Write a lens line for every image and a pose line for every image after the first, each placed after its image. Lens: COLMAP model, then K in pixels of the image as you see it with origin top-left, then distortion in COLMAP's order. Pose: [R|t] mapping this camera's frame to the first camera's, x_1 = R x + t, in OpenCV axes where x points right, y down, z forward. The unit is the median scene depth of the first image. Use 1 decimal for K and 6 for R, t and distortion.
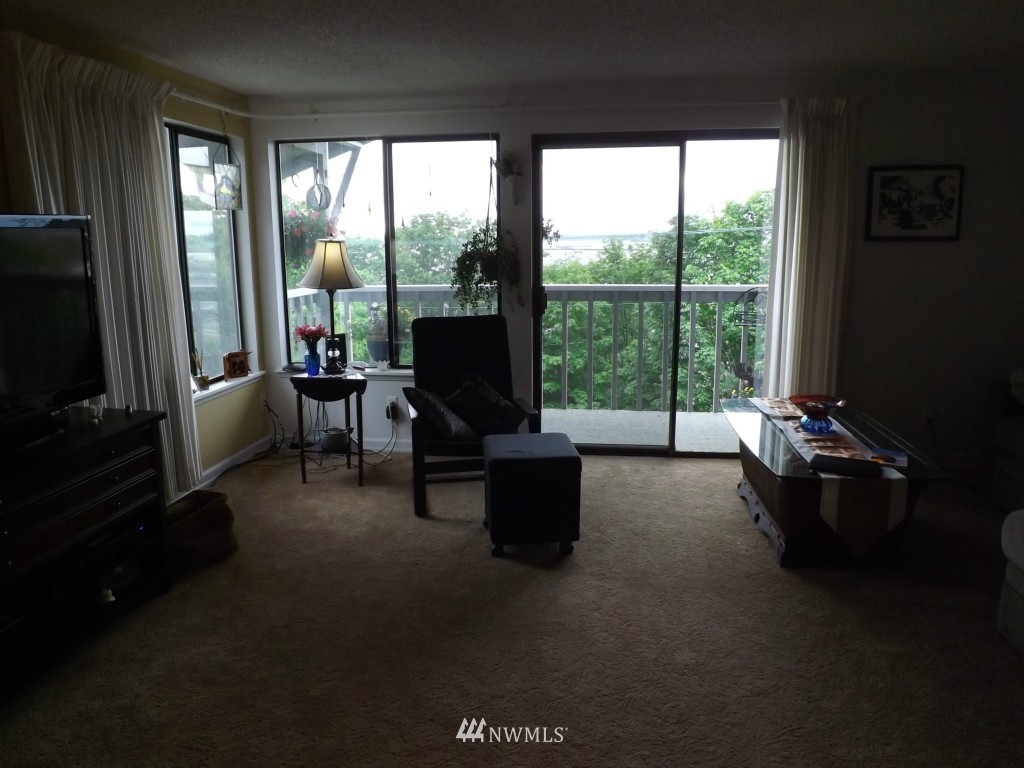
lens RADIAL K [[744.7, 0, 512.0], [0, 744.7, 384.0], [0, 0, 1]] dist [-0.056154, 0.004786]
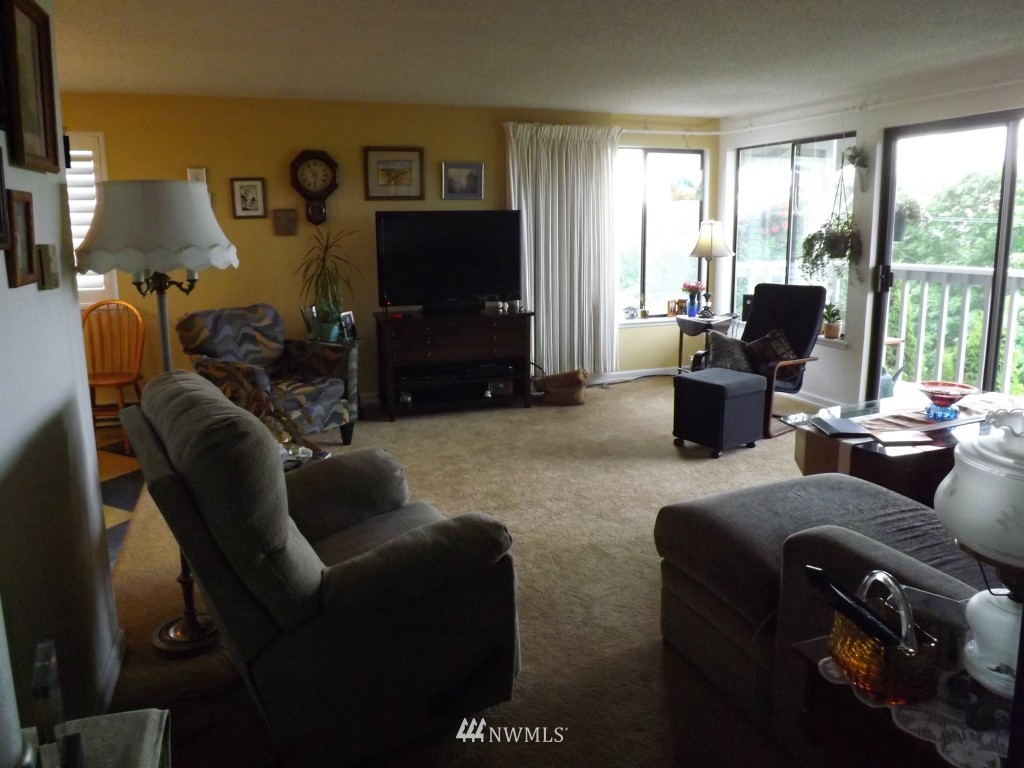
lens RADIAL K [[744.7, 0, 512.0], [0, 744.7, 384.0], [0, 0, 1]] dist [-0.056154, 0.004786]
pose [[0.461978, 0.178249, -0.868794, 0.834651], [-0.164200, 0.979850, 0.113722, 0.006571], [0.871559, 0.090119, 0.481938, 0.025046]]
